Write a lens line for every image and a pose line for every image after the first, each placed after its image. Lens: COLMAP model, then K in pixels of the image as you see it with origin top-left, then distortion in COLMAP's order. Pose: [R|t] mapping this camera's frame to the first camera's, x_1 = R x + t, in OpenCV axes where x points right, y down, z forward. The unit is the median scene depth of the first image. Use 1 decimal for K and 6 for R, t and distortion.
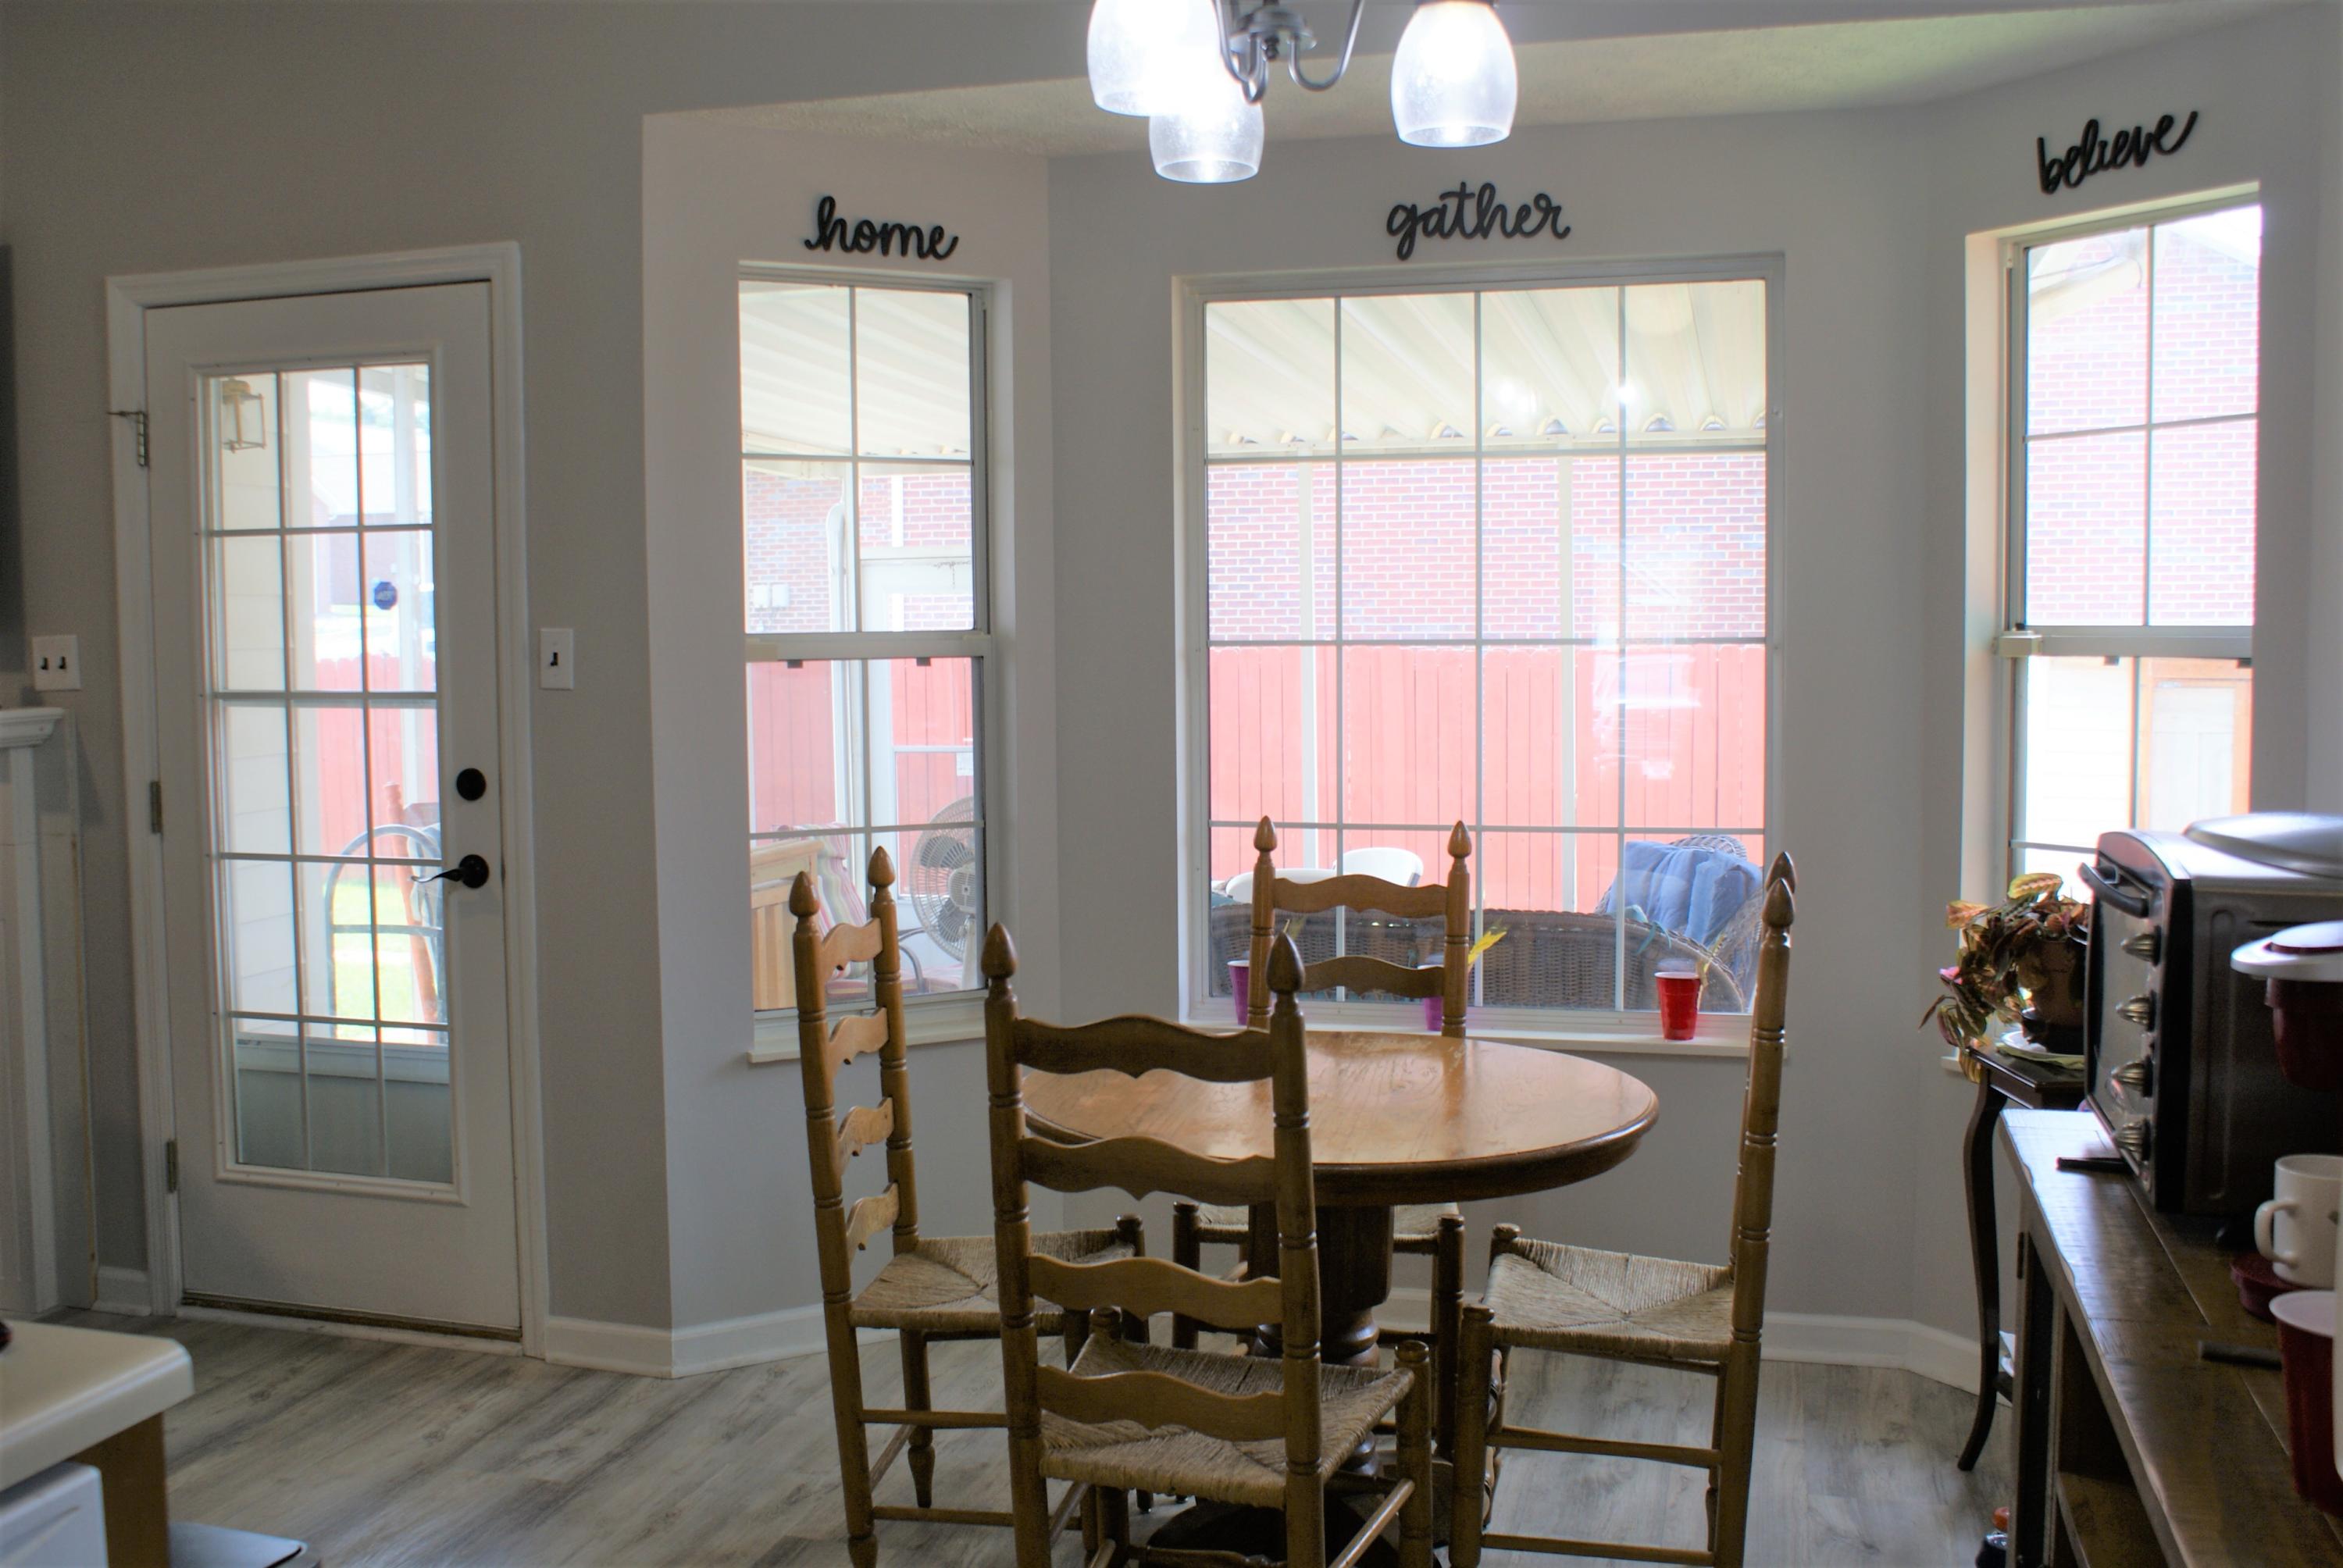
lens RADIAL K [[2104.3, 0, 1162.4], [0, 2104.3, 786.1], [0, 0, 1]] dist [-0.133682, 0.091939]
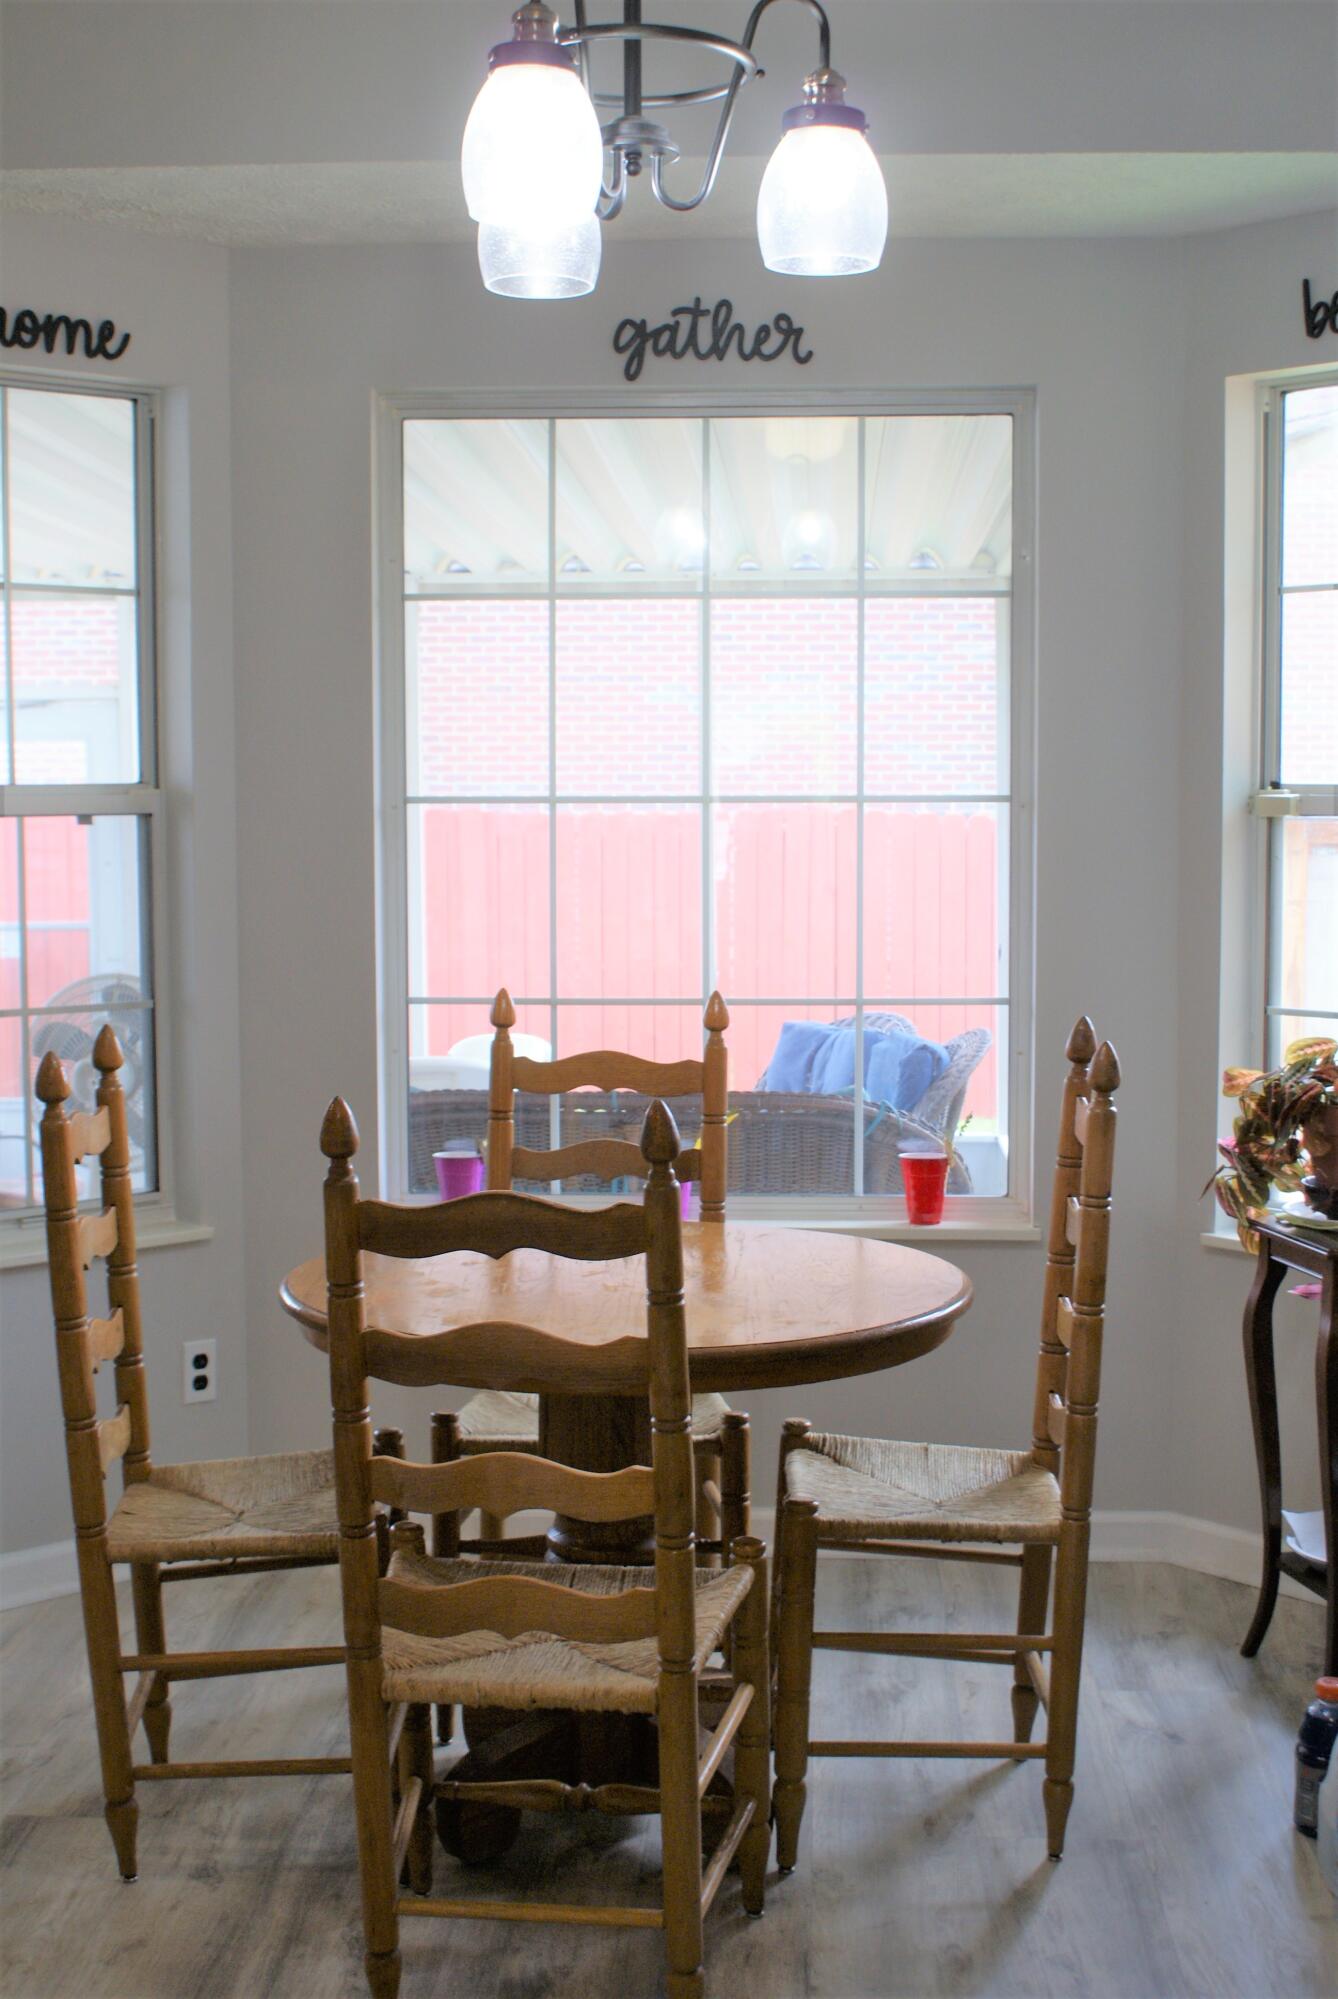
lens RADIAL K [[2461.4, 0, 667.5], [0, 2461.4, 993.2], [0, 0, 1]] dist [-0.083375, 0.000000]
pose [[0.974931, -0.011162, 0.222227, -0.118528], [0.009513, 0.999919, 0.008488, 0.007689], [-0.222304, -0.006161, 0.974958, -0.055853]]
